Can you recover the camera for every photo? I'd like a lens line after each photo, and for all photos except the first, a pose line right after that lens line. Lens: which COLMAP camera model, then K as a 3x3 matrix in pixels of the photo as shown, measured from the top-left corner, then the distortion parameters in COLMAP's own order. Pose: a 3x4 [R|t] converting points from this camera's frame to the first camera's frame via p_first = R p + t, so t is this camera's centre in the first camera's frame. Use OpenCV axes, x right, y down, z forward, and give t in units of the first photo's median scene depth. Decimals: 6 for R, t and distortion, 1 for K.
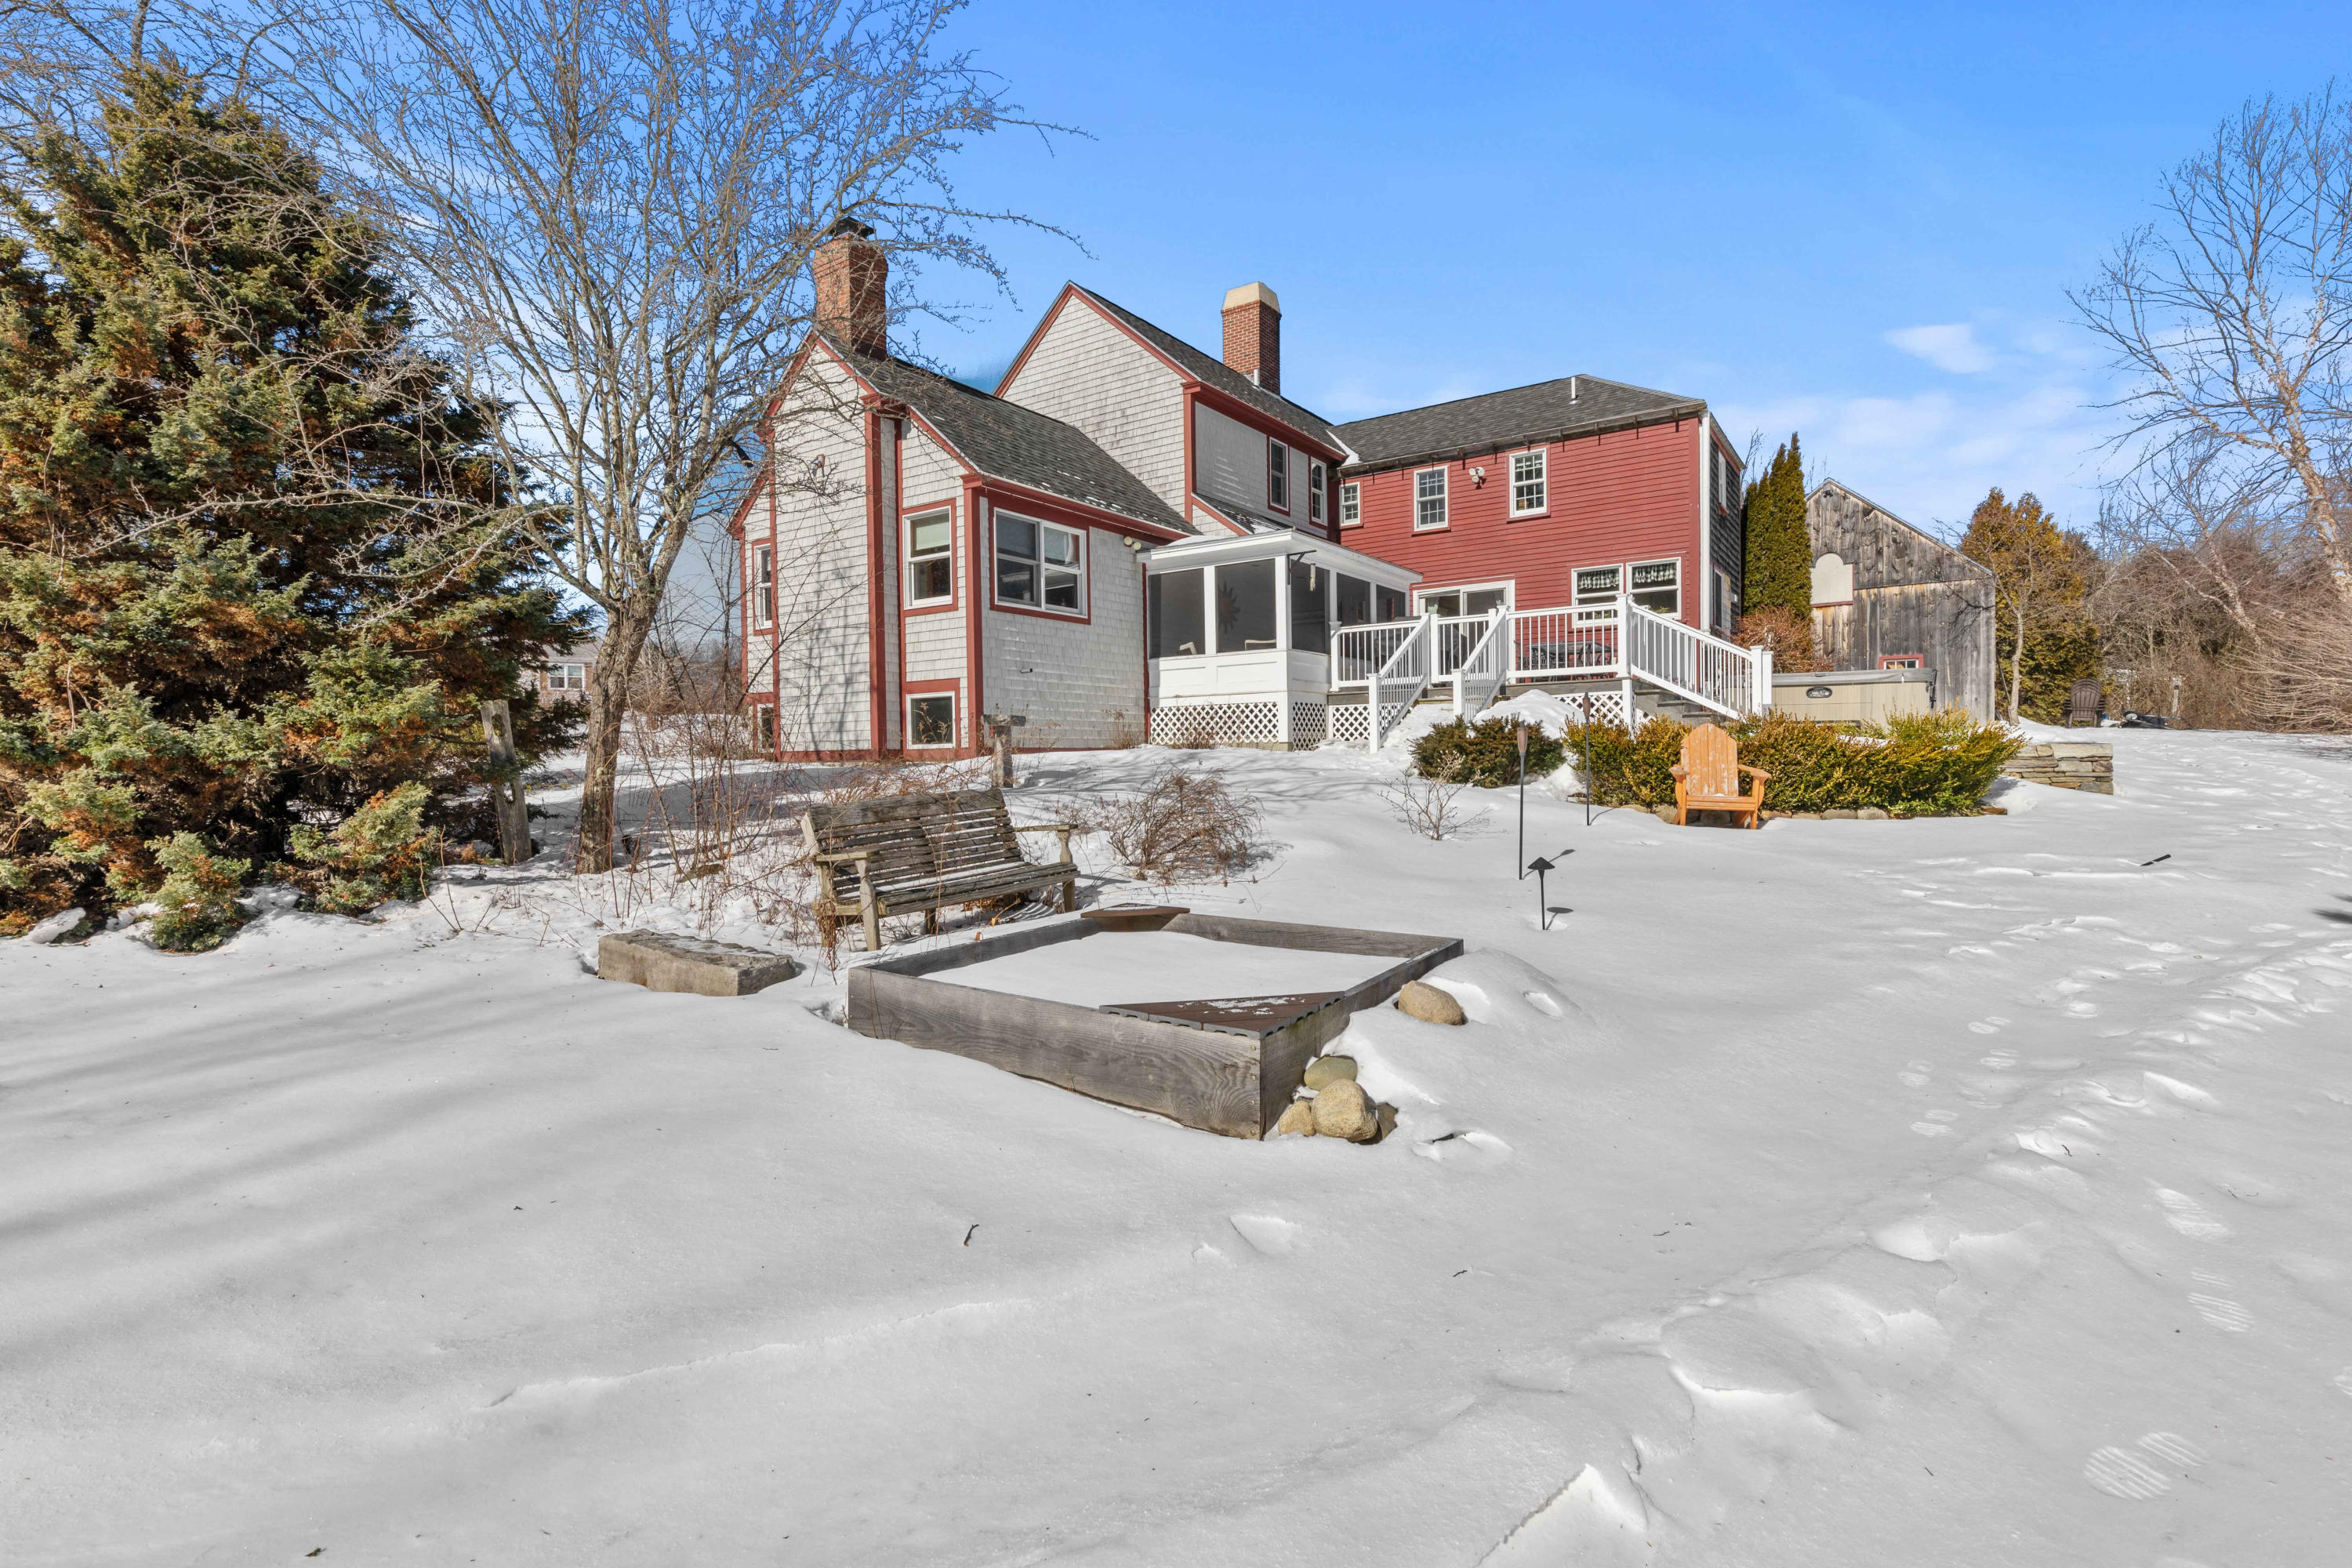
lens RADIAL K [[1065.4, 0, 1154.4], [0, 1065.4, 772.4], [0, 0, 1]] dist [0.012653, -0.001326]
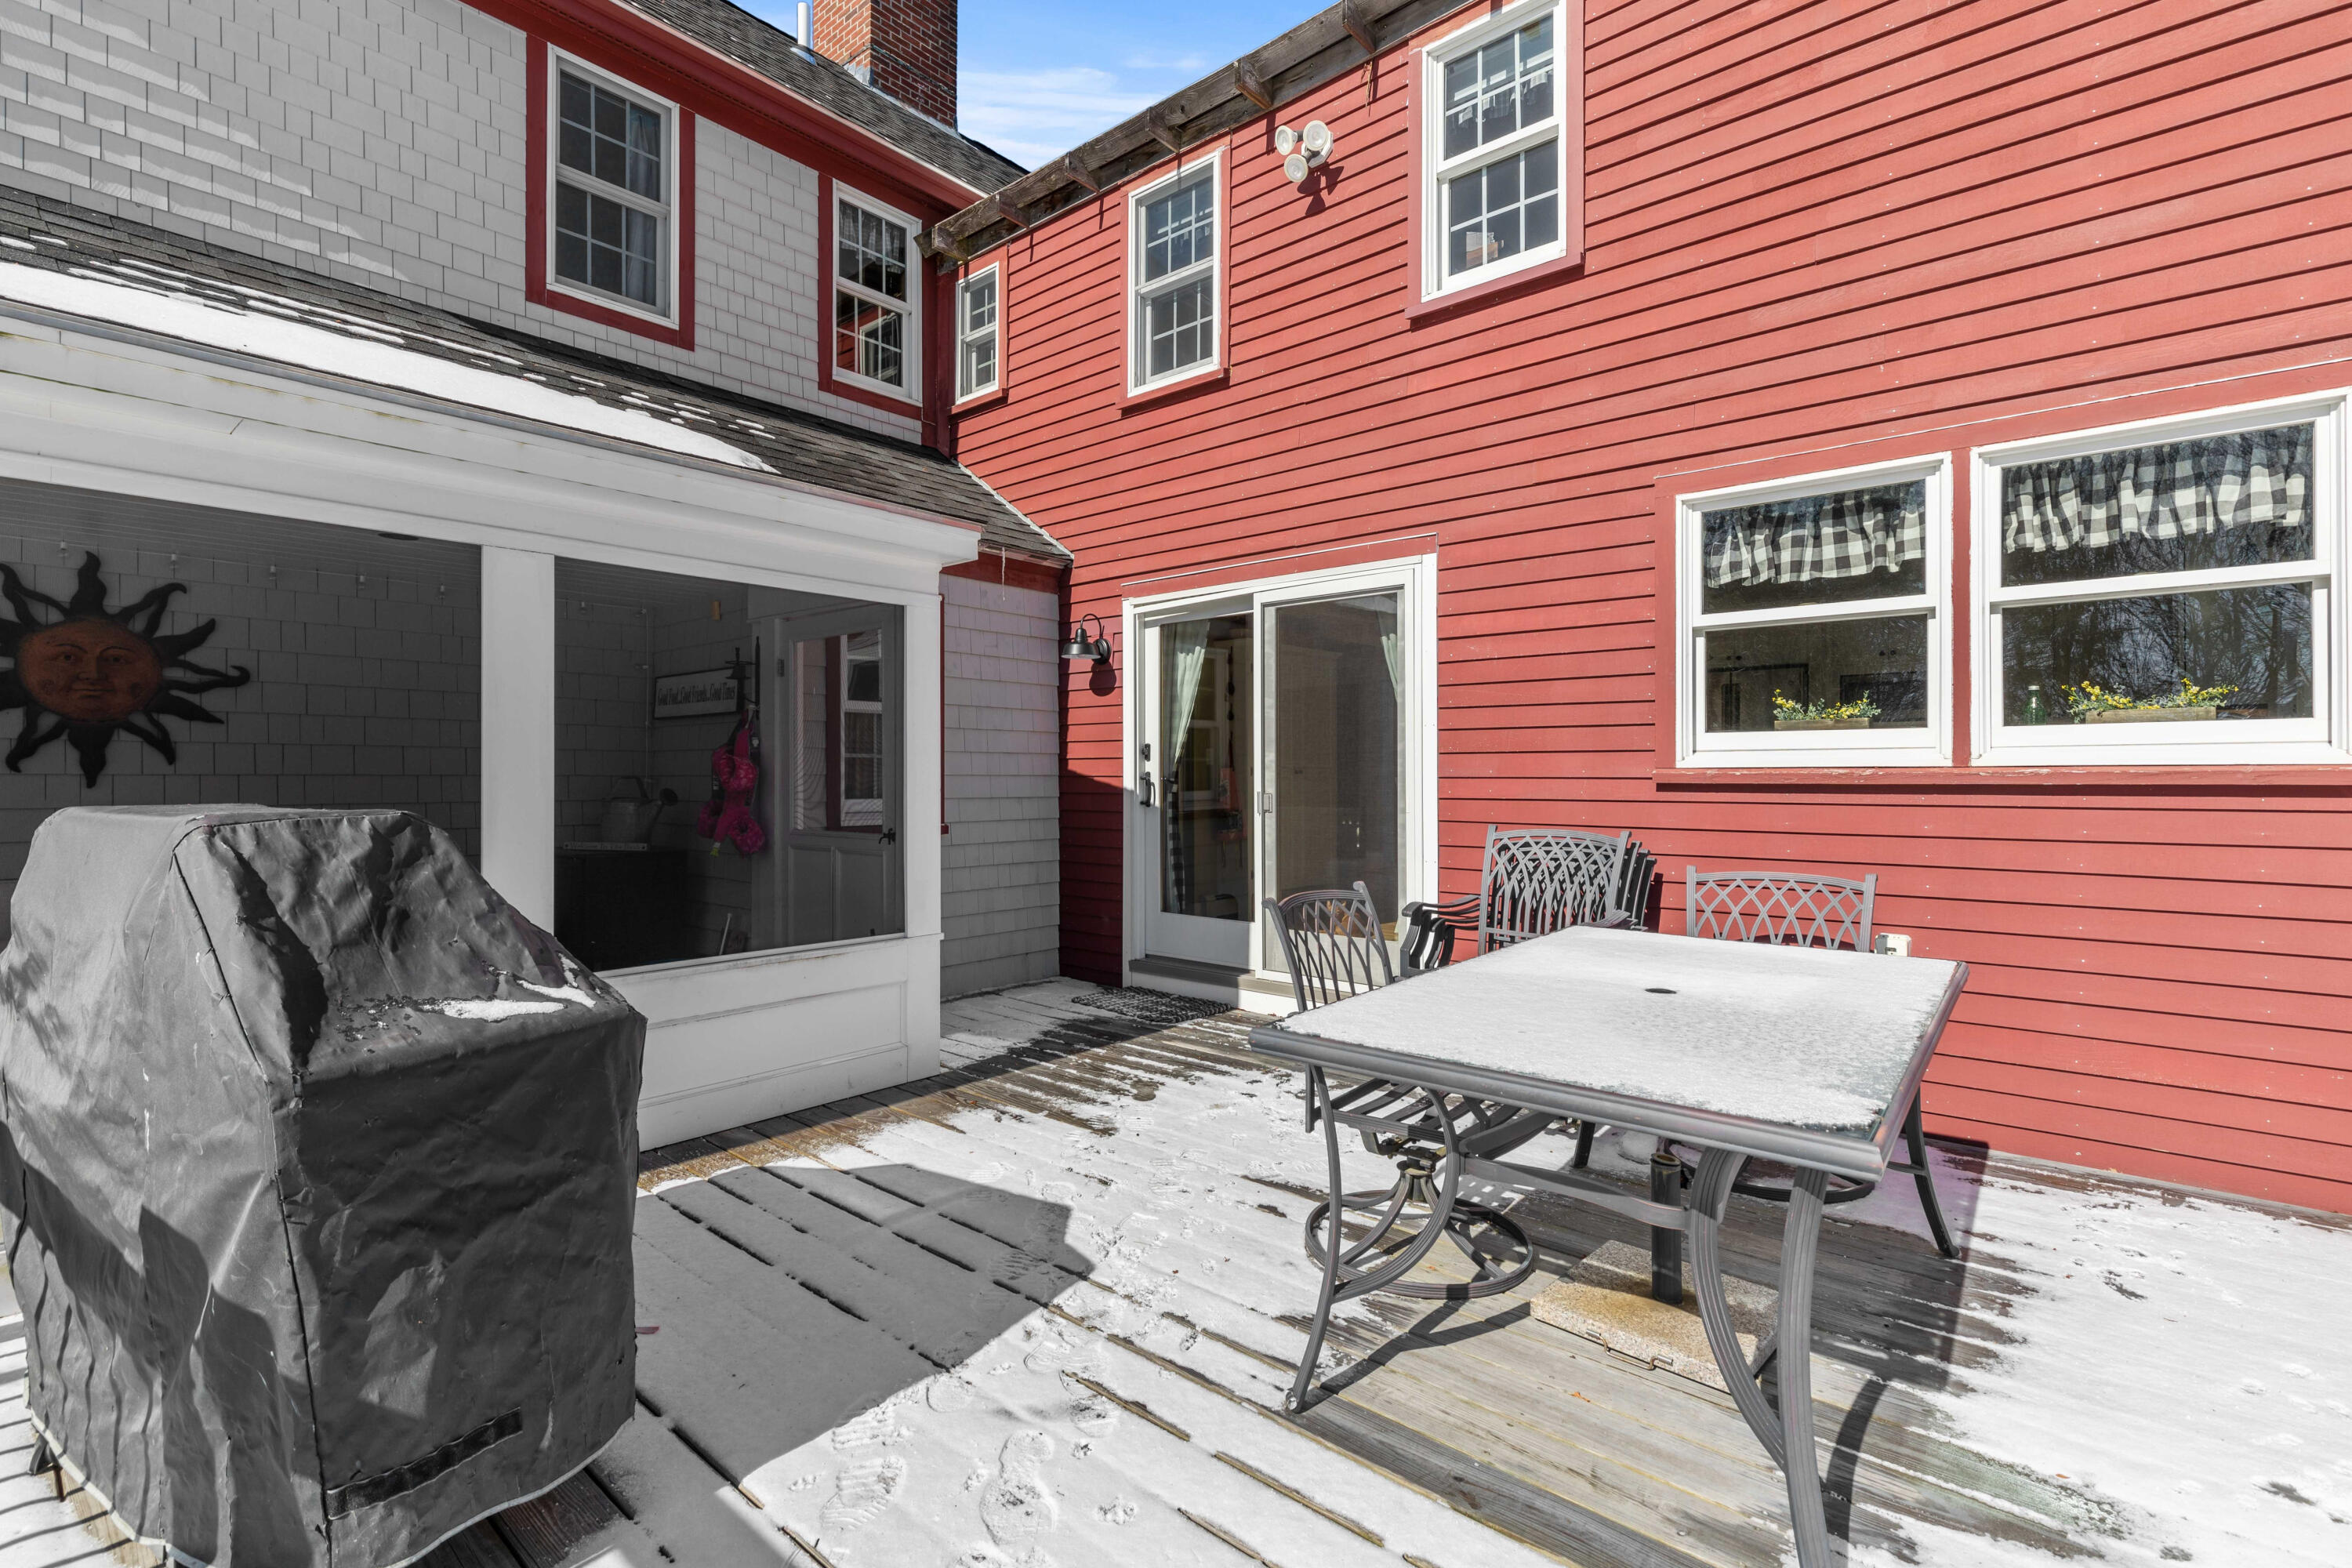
lens RADIAL K [[1065.4, 0, 1171.9], [0, 1065.4, 769.9], [0, 0, 1]] dist [0.012653, -0.001326]
pose [[0.994835, 0.012567, -0.100720, 0.298195], [-0.014466, 0.999731, -0.018151, -0.123847], [0.100465, 0.019514, 0.994749, 0.741500]]
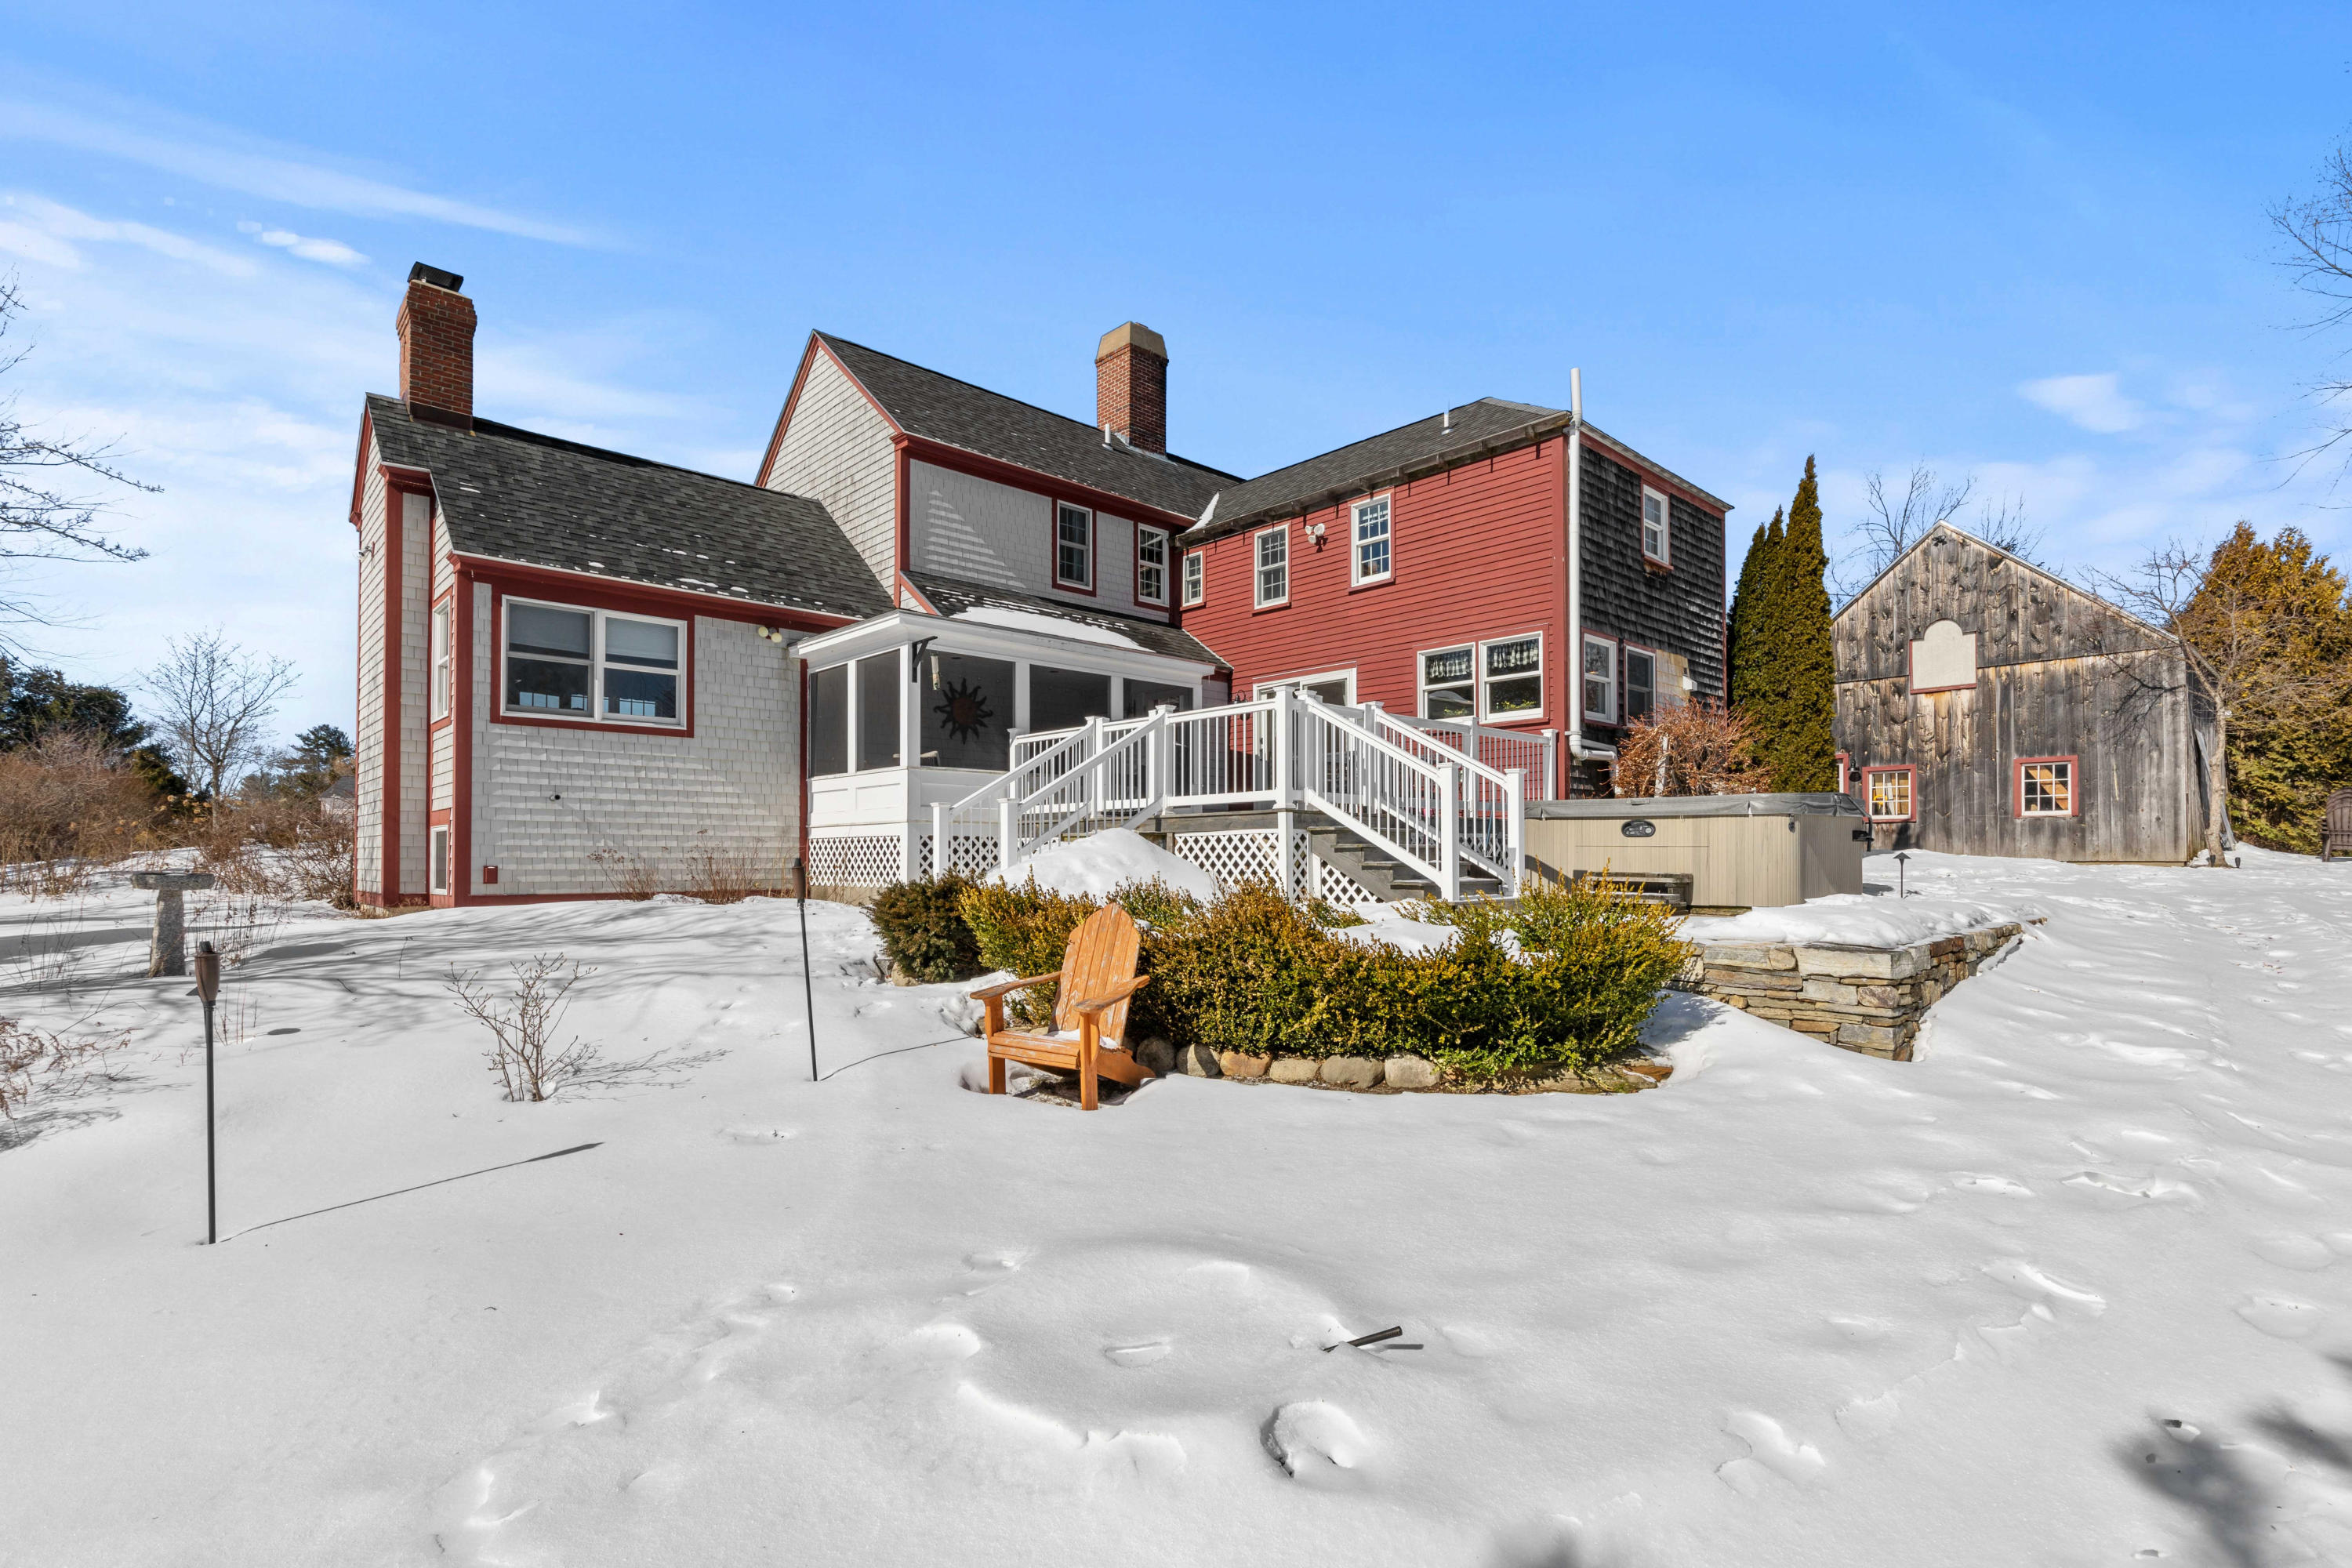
lens RADIAL K [[1065.4, 0, 1165.1], [0, 1065.4, 845.8], [0, 0, 1]] dist [0.012653, -0.001326]
pose [[0.978532, 0.008292, -0.205929, 0.356818], [-0.012931, 0.999692, -0.021192, -0.035057], [0.205690, 0.023400, 0.978337, 0.227331]]
